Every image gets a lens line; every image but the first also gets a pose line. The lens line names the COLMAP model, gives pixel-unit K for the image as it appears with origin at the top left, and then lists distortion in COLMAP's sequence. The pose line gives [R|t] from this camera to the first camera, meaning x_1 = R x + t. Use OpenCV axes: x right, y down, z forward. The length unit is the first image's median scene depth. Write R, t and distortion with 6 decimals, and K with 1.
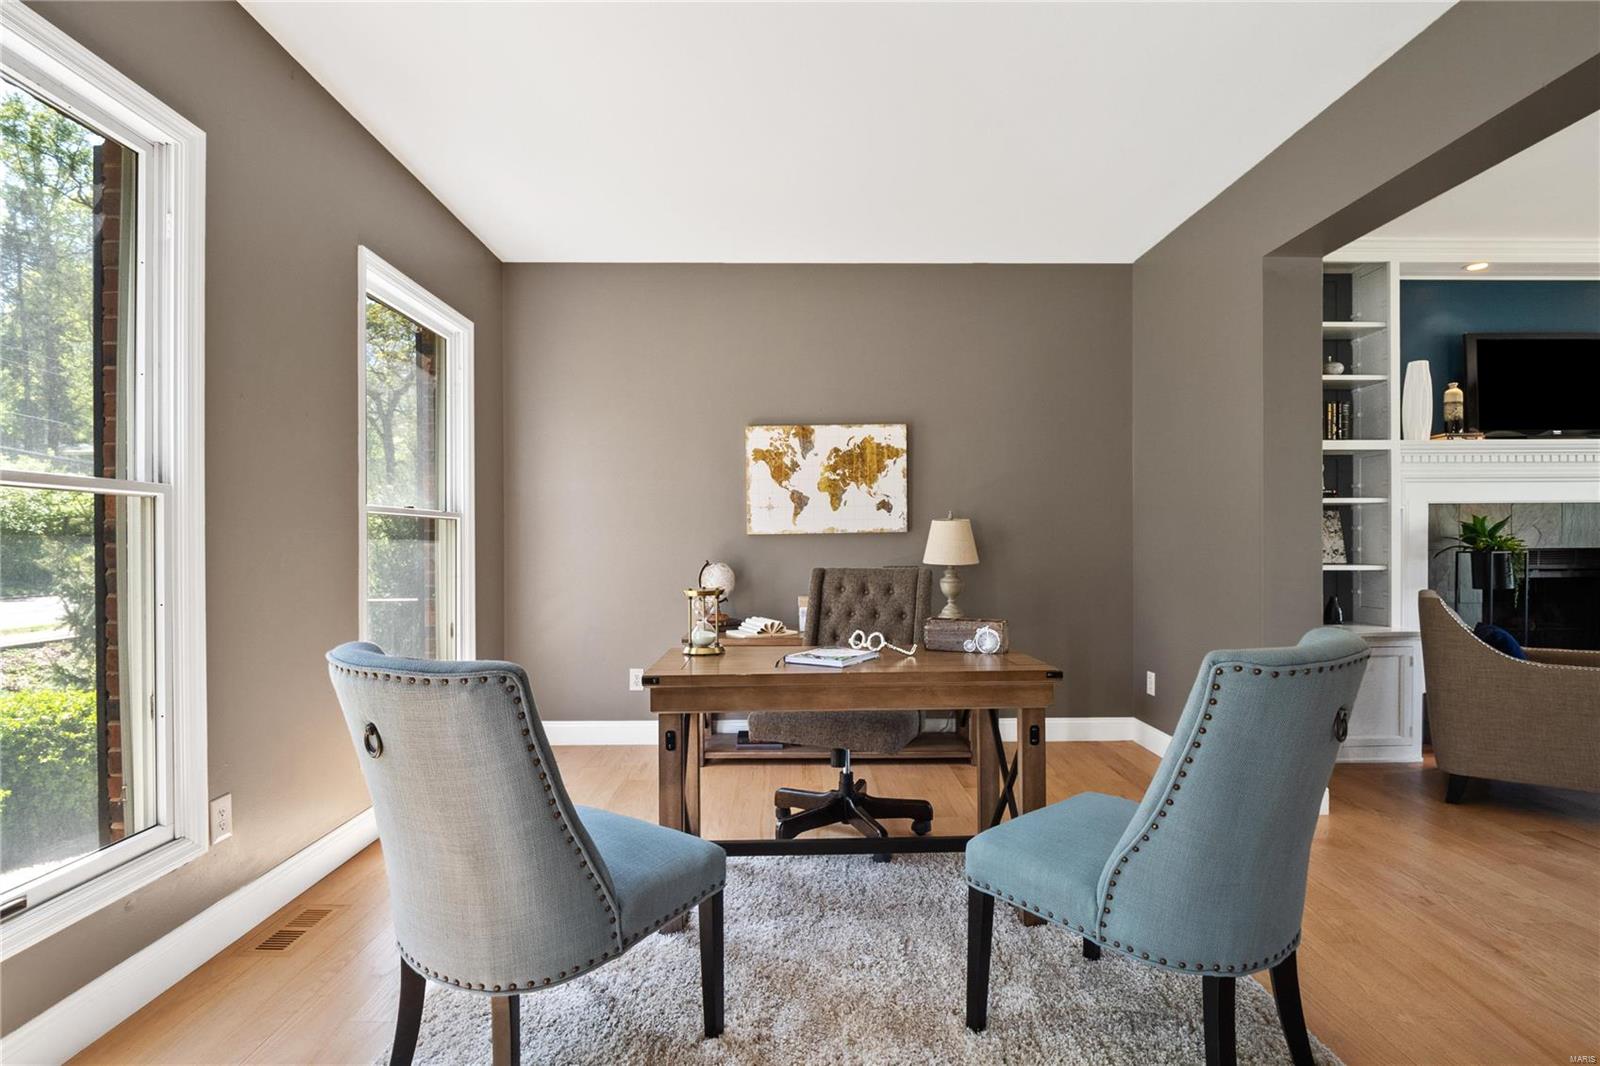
lens RADIAL K [[761.9, 0, 793.2], [0, 761.9, 532.9], [0, 0, 1]] dist [-0.006878, -0.002007]
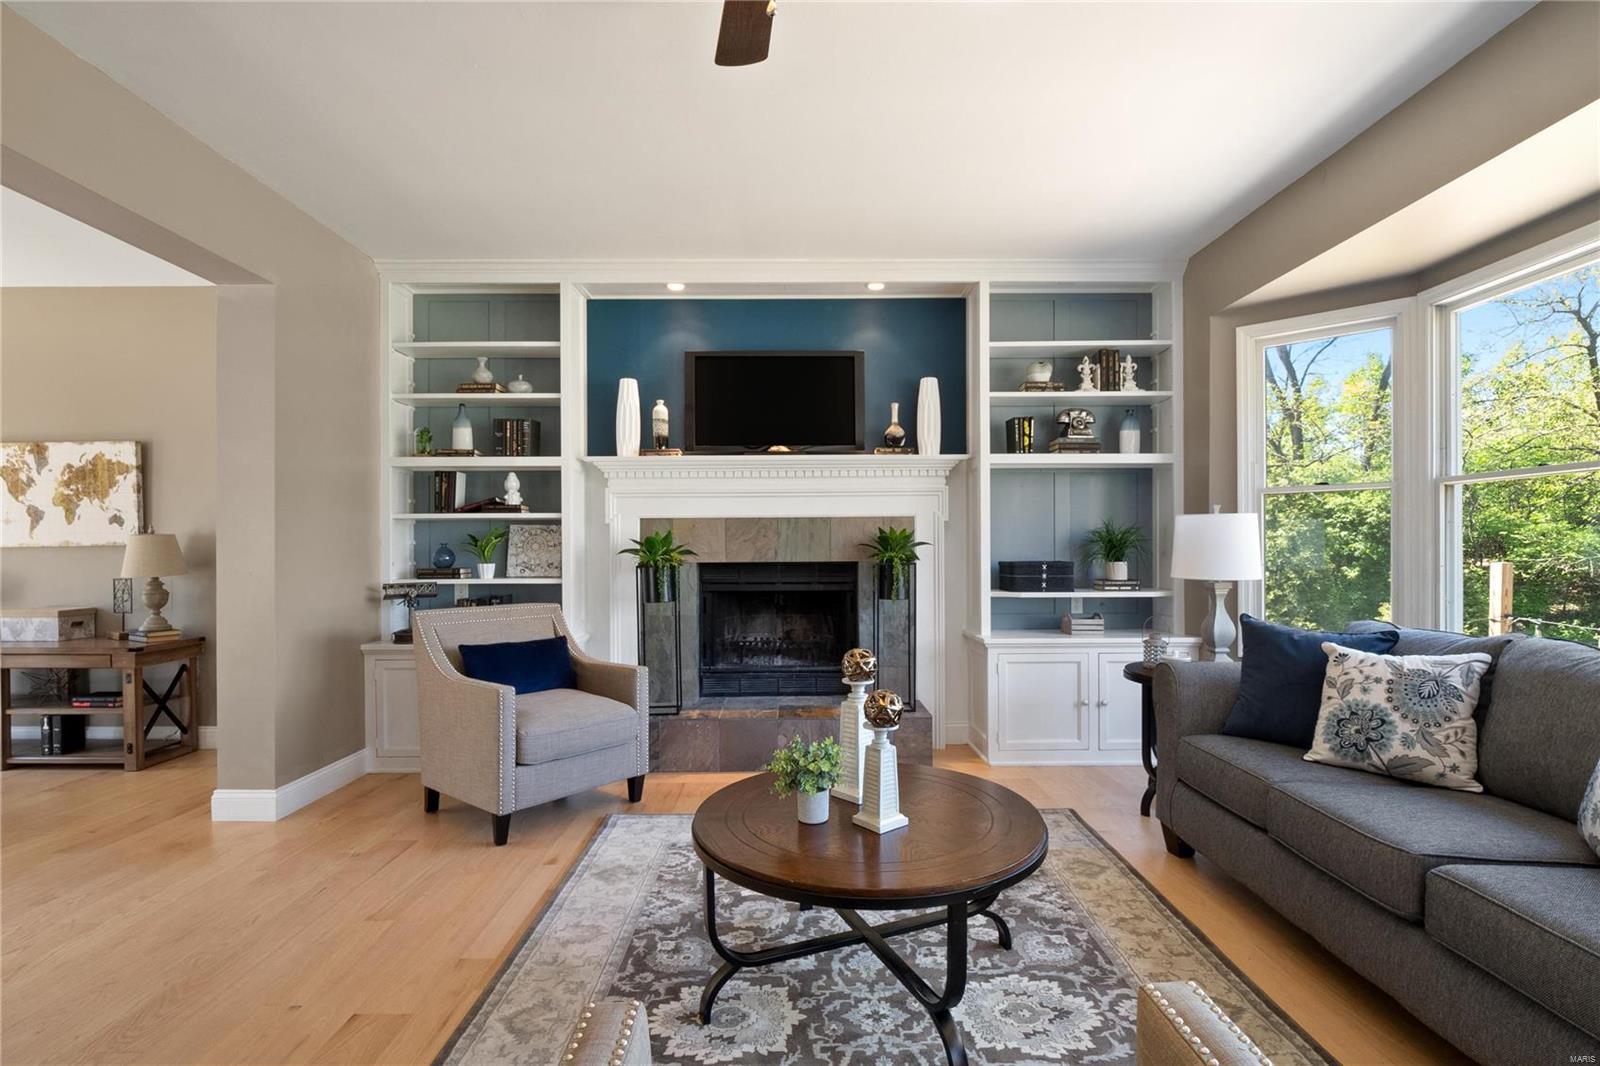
lens RADIAL K [[761.9, 0, 789.5], [0, 761.9, 560.7], [0, 0, 1]] dist [-0.006878, -0.002007]
pose [[0.999983, 0.001114, 0.005776, 1.032704], [-0.001184, 0.999927, 0.012048, 0.006509], [-0.005762, -0.012054, 0.999911, -0.037911]]
